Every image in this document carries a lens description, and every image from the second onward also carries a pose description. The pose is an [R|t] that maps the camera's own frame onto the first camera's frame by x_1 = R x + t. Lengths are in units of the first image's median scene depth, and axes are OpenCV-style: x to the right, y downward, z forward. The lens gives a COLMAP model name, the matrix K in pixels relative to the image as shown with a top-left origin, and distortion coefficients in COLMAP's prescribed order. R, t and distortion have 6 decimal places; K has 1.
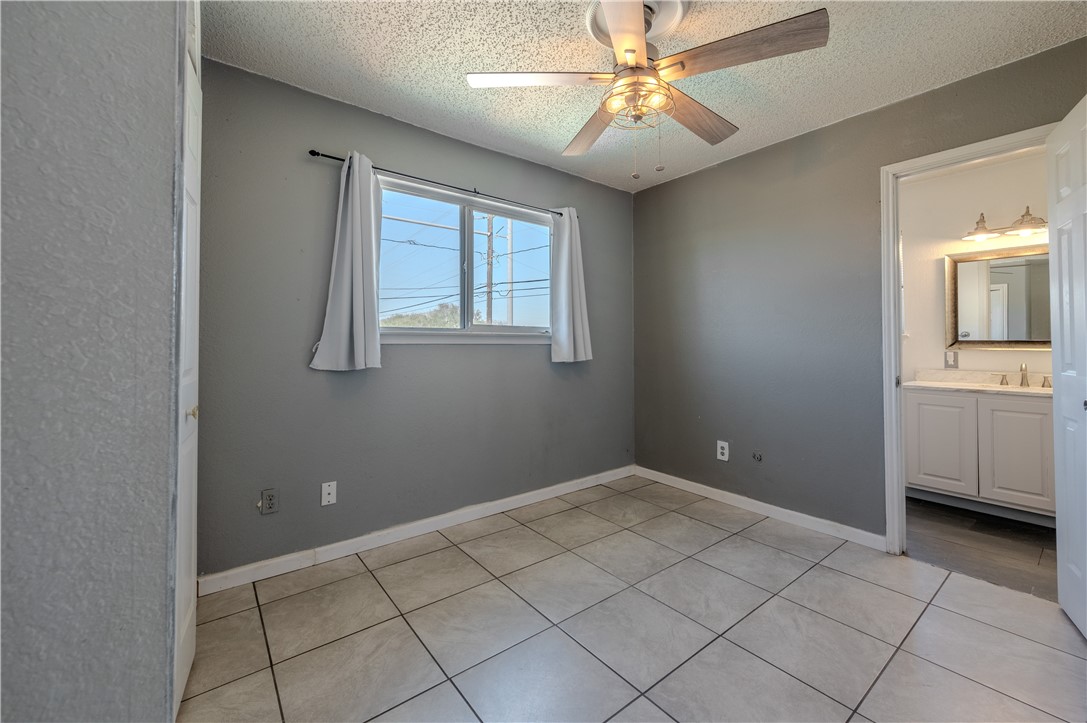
lens RADIAL K [[430.1, 0, 571.9], [0, 430.1, 336.9], [0, 0, 1]] dist [-0.001751, 0.000907]
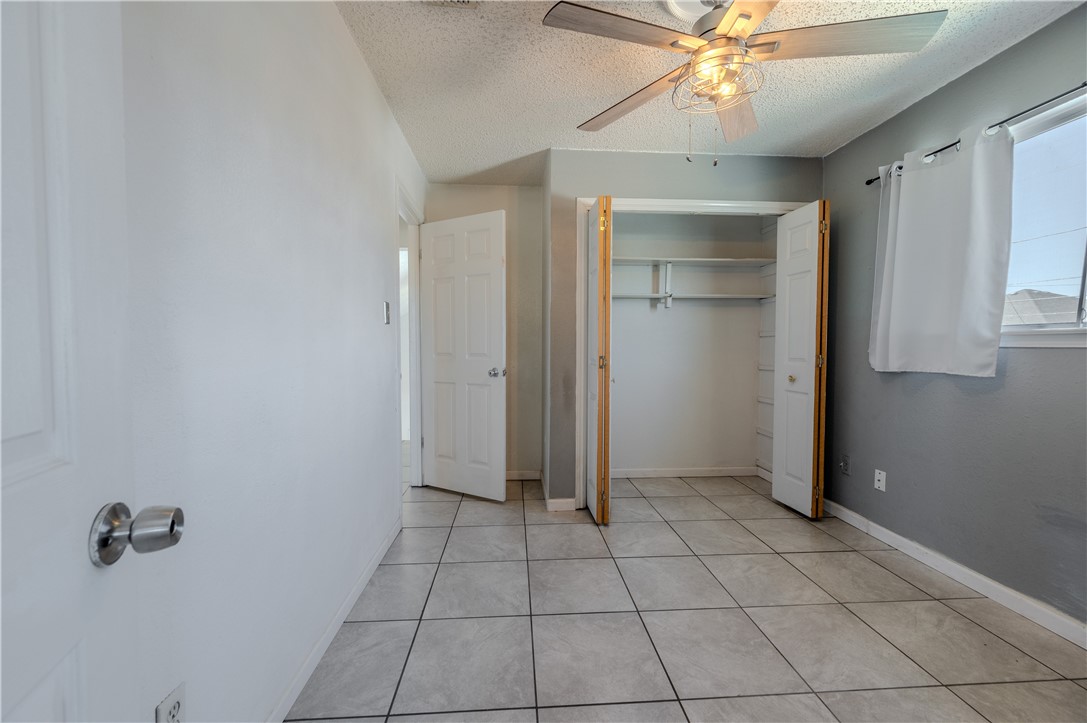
lens RADIAL K [[430.1, 0, 542.4], [0, 430.1, 360.1], [0, 0, 1]] dist [-0.001751, 0.000907]
pose [[-0.565338, 0.033745, -0.824169, 0.768544], [0.009564, 0.999364, 0.034358, 0.005531], [0.824804, 0.011541, -0.565301, 0.824863]]
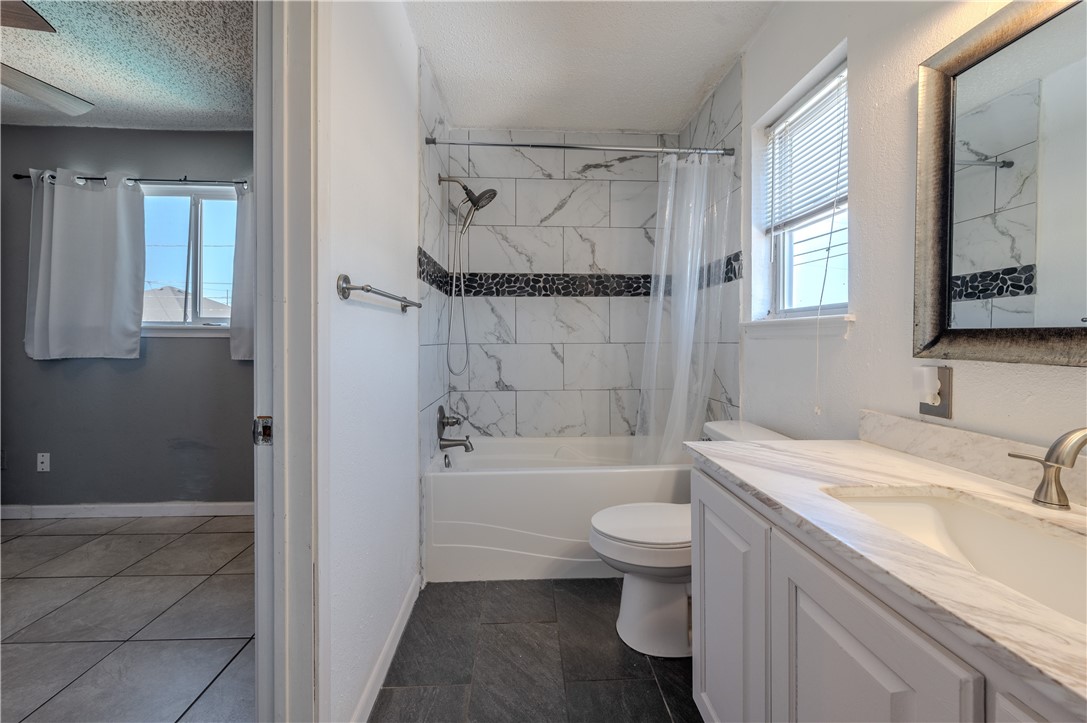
lens RADIAL K [[430.1, 0, 530.6], [0, 430.1, 344.9], [0, 0, 1]] dist [-0.001751, 0.000907]
pose [[0.808939, 0.010180, -0.587805, 1.111912], [0.001561, 0.999809, 0.019463, 0.017430], [0.587891, -0.016662, 0.808769, 0.763032]]
